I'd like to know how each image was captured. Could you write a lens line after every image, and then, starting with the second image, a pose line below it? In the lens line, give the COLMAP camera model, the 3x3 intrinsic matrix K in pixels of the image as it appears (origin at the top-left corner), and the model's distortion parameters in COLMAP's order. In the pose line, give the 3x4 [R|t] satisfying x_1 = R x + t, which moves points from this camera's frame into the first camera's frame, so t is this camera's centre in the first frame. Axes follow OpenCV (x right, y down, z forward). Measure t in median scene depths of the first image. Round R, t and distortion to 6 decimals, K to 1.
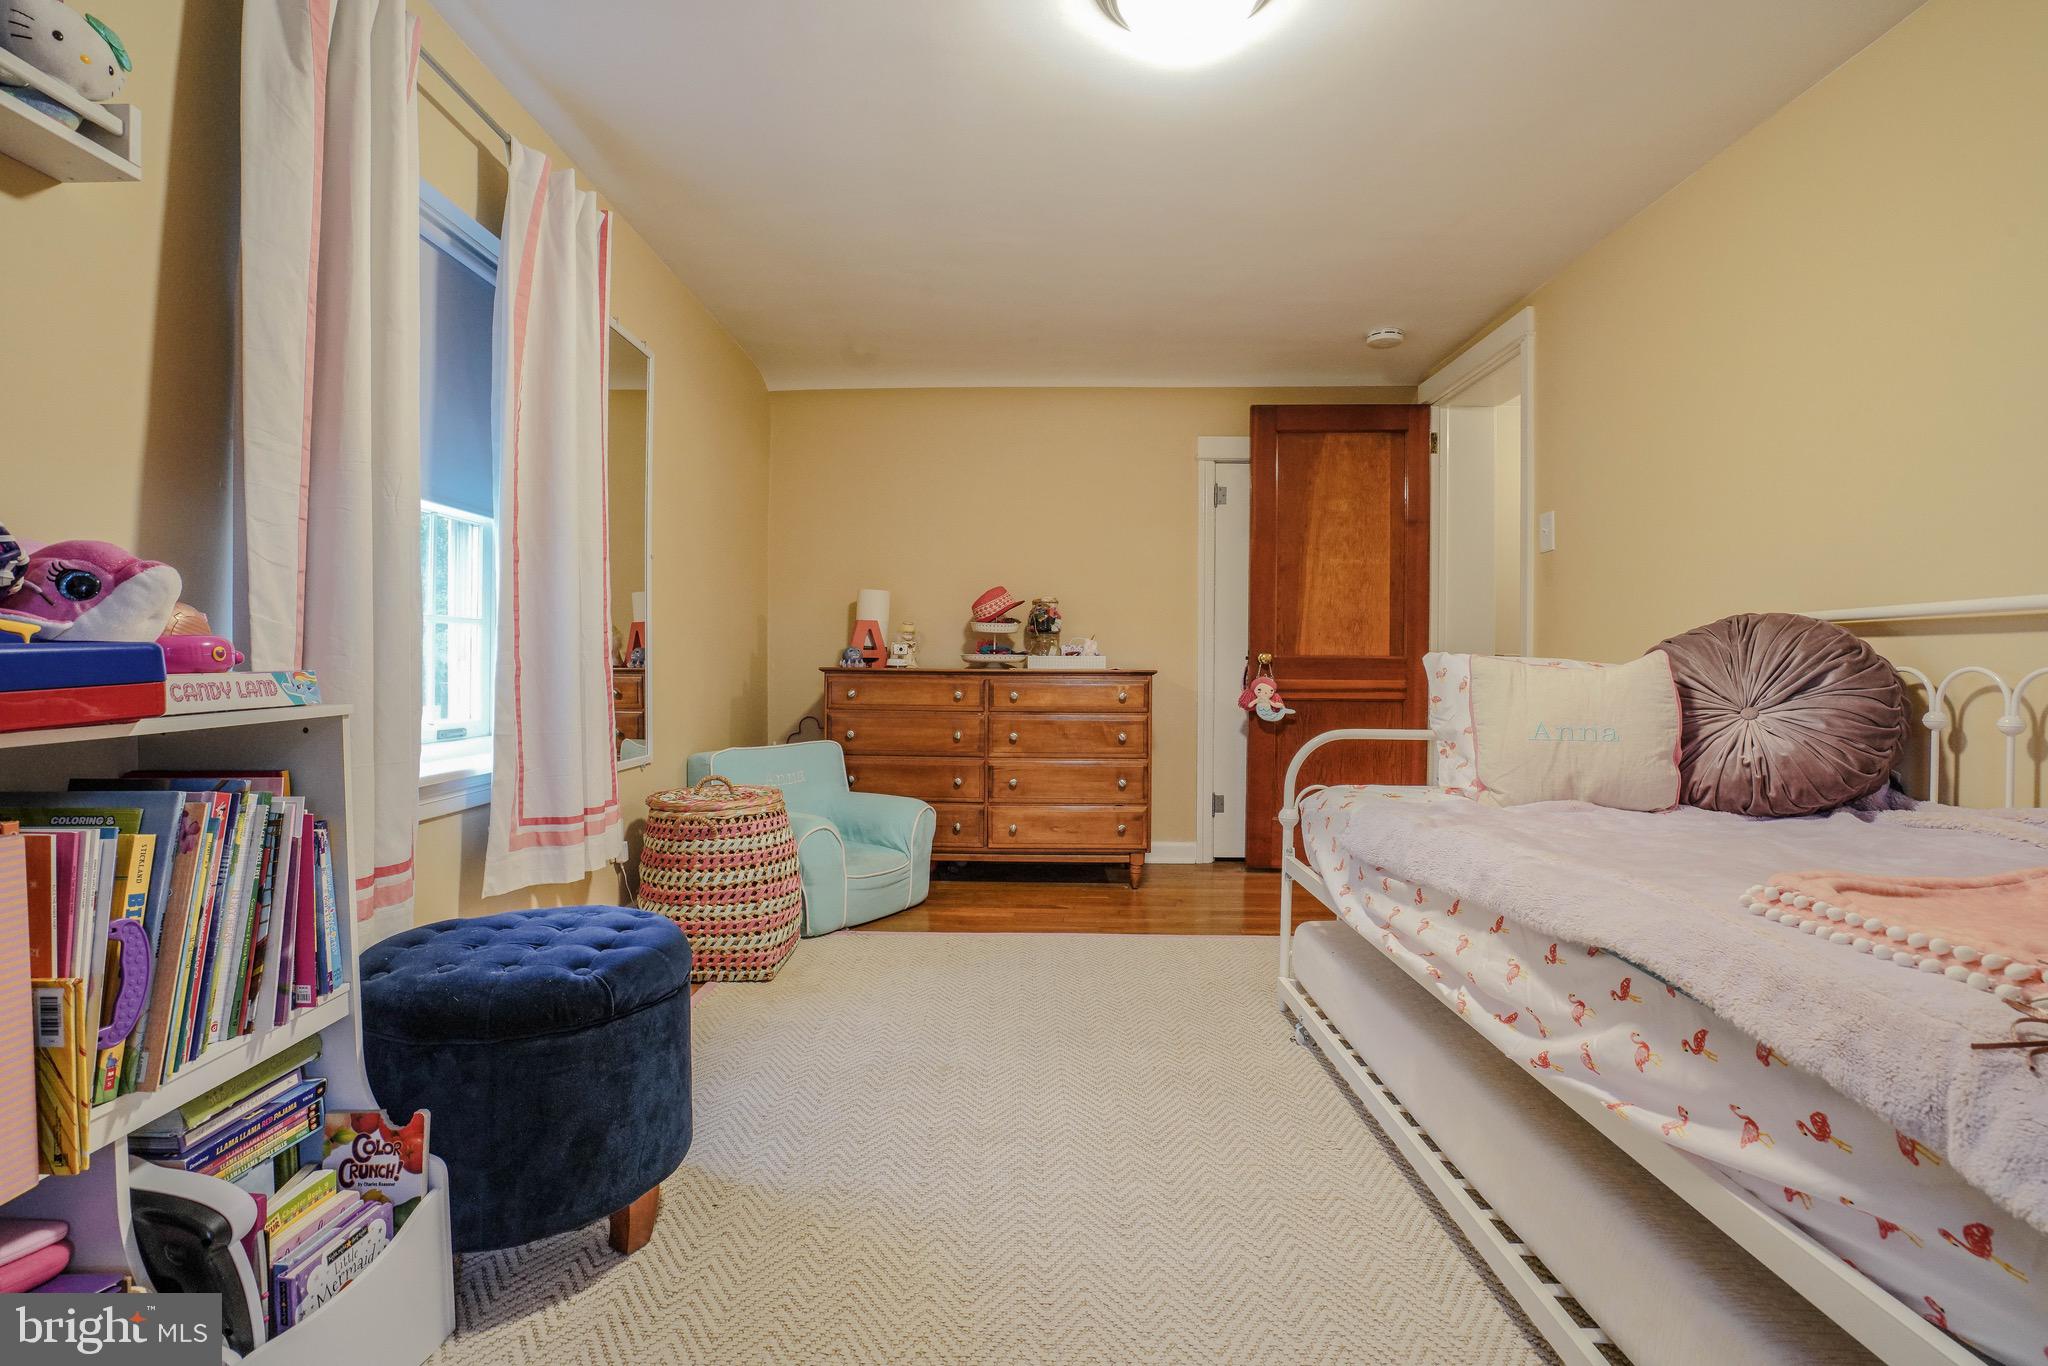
lens RADIAL K [[940.6, 0, 994.4], [0, 940.6, 675.4], [0, 0, 1]] dist [-0.062154, 0.027097]
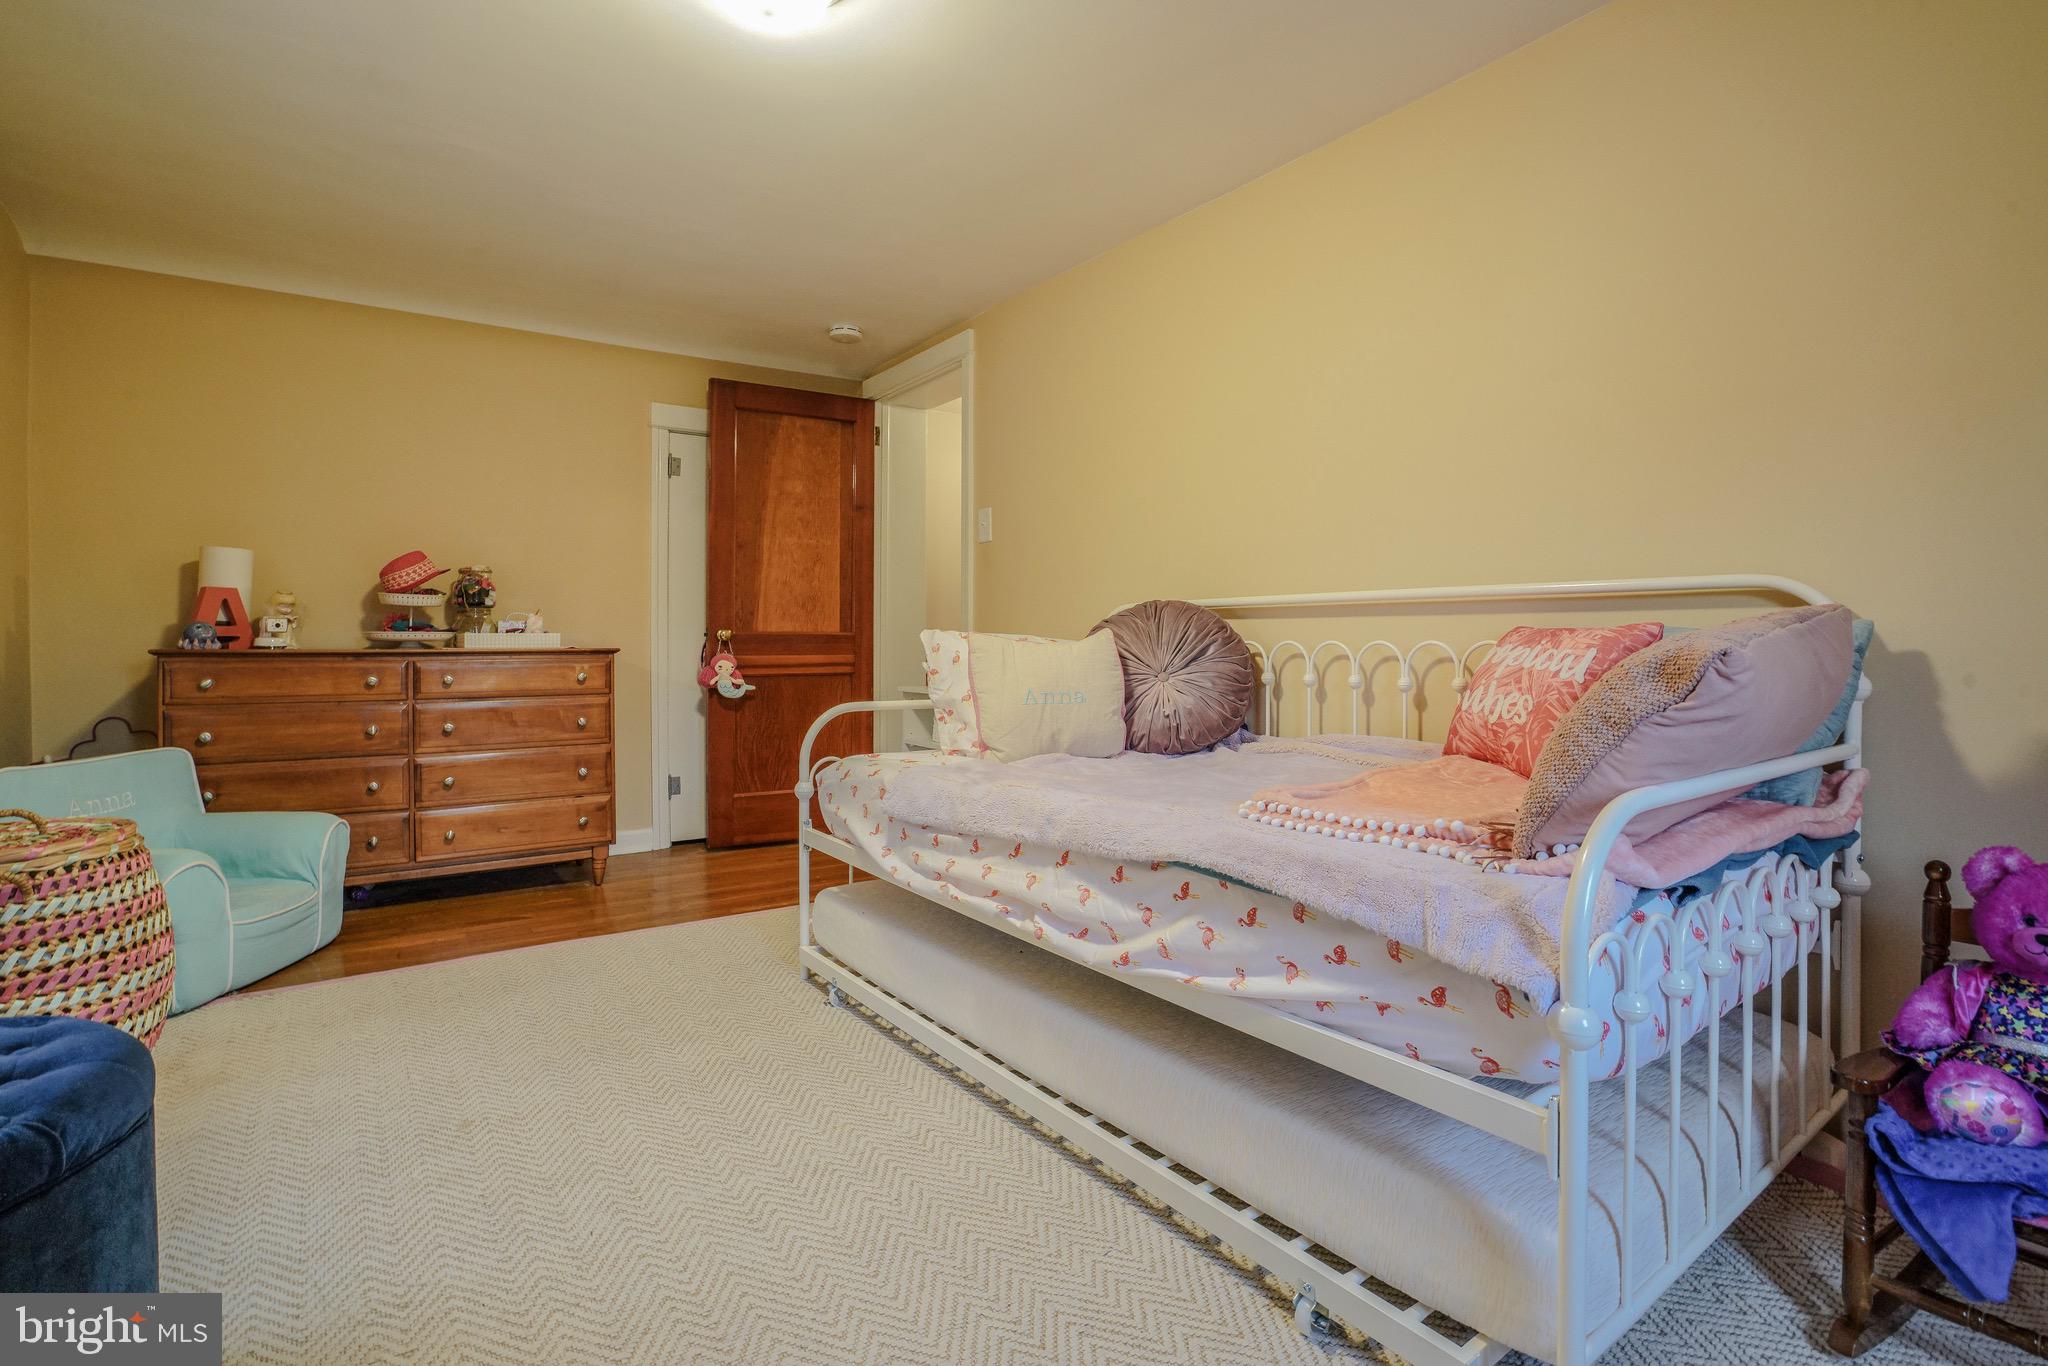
lens RADIAL K [[960.7, 0, 986.5], [0, 960.7, 650.7], [0, 0, 1]] dist [-0.043859, 0.021991]
pose [[0.809227, -0.013289, 0.587346, -0.128239], [0.012902, 0.999905, 0.004848, -0.004140], [-0.587354, 0.003655, 0.809322, 0.021594]]
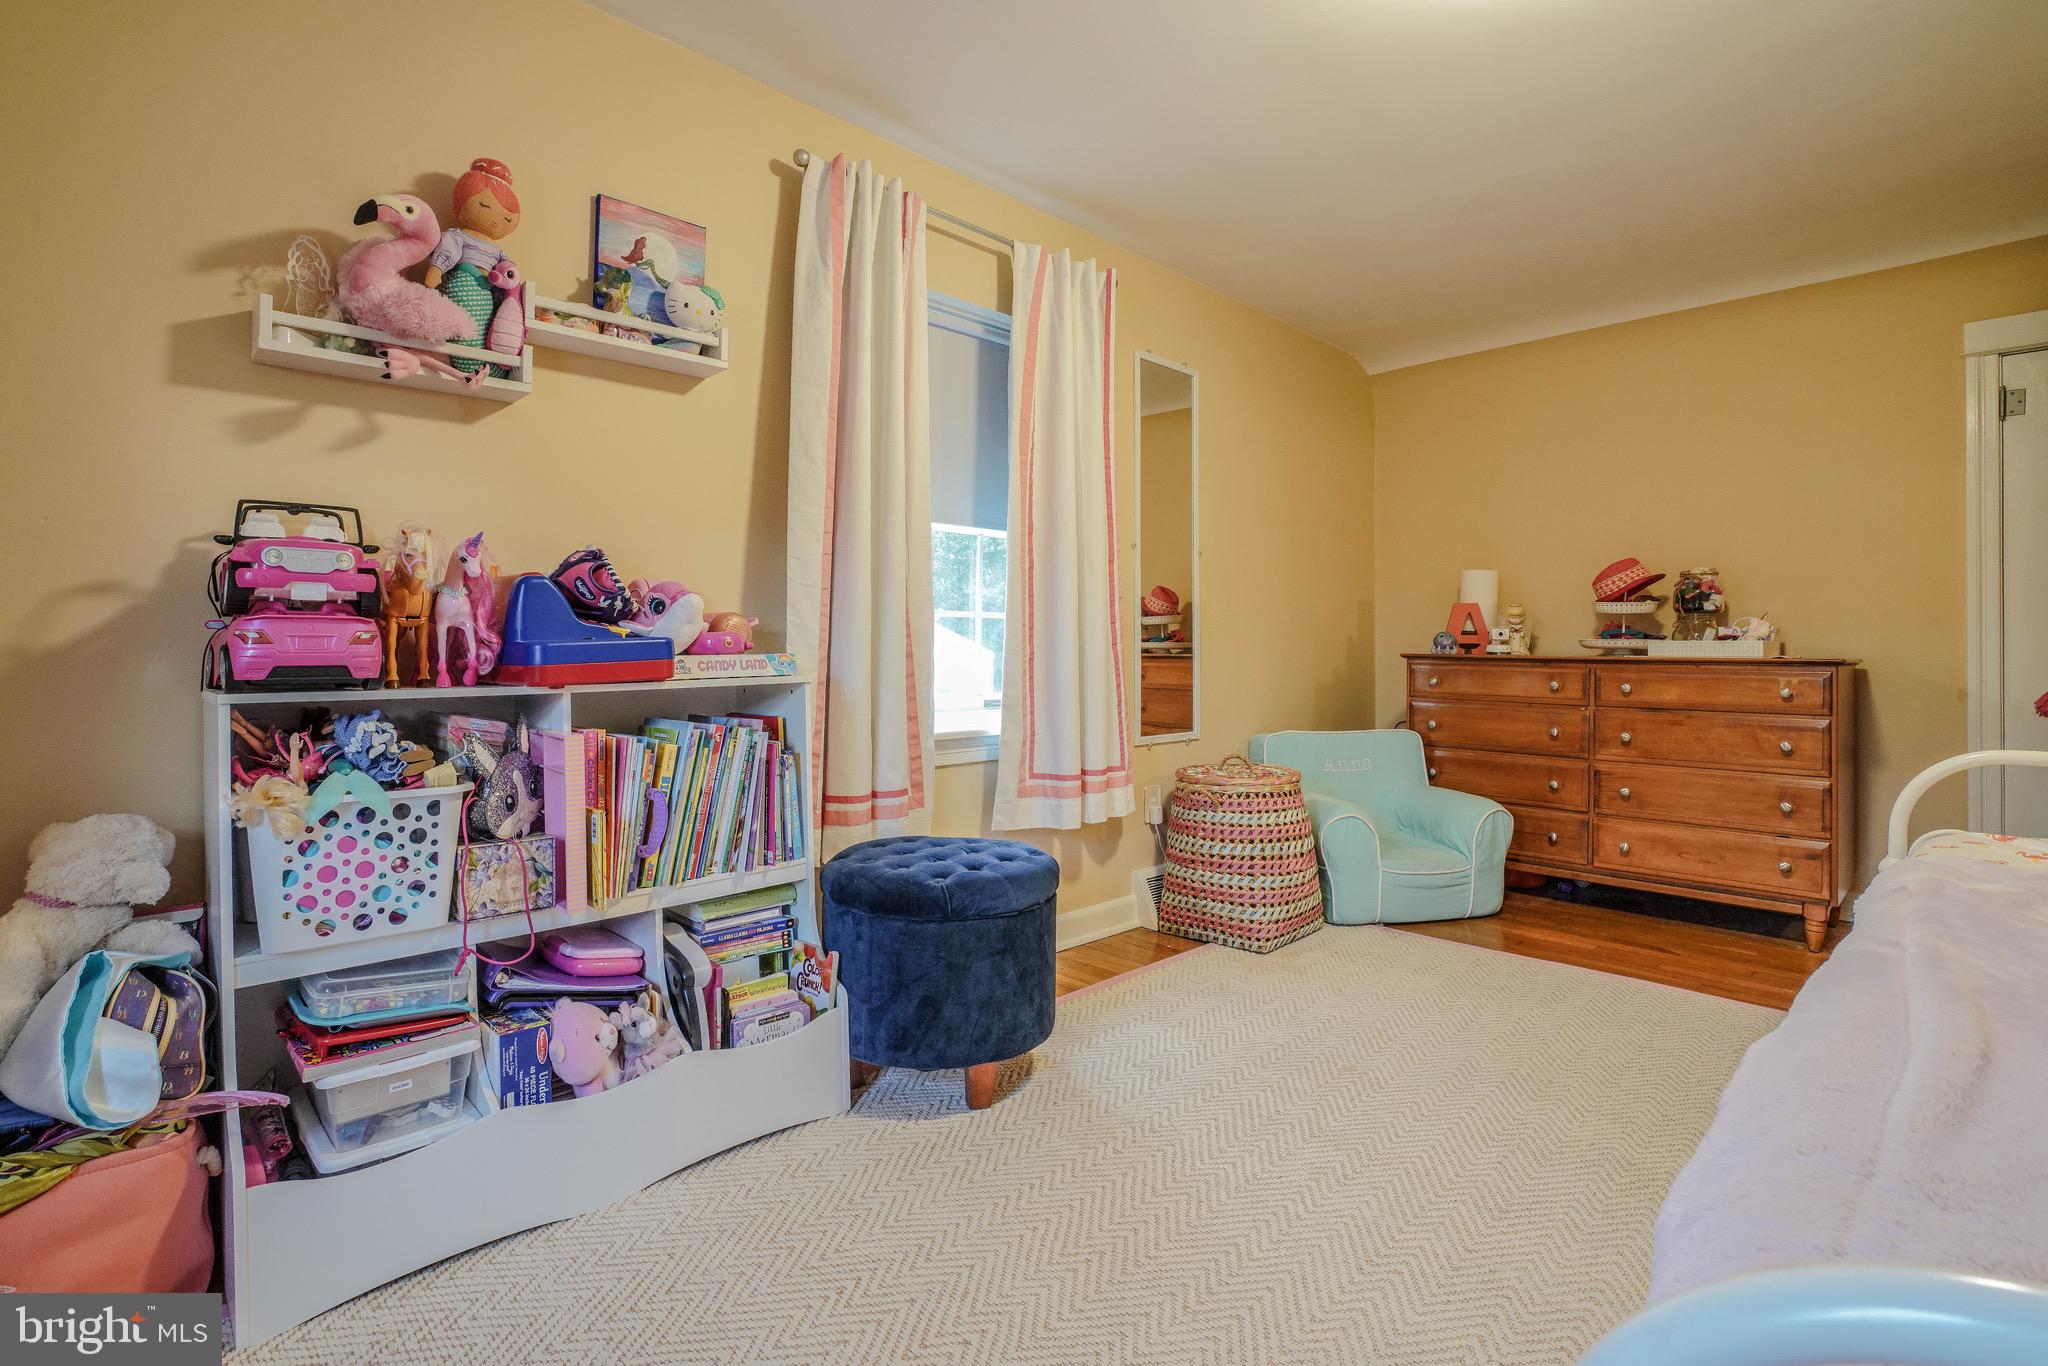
lens RADIAL K [[947.7, 0, 1020.0], [0, 947.7, 642.8], [0, 0, 1]] dist [-0.062878, 0.027530]
pose [[0.724957, -0.003921, -0.688783, 0.283109], [-0.009741, 0.999825, -0.015944, -0.000775], [0.688725, 0.018269, 0.724793, 0.043233]]
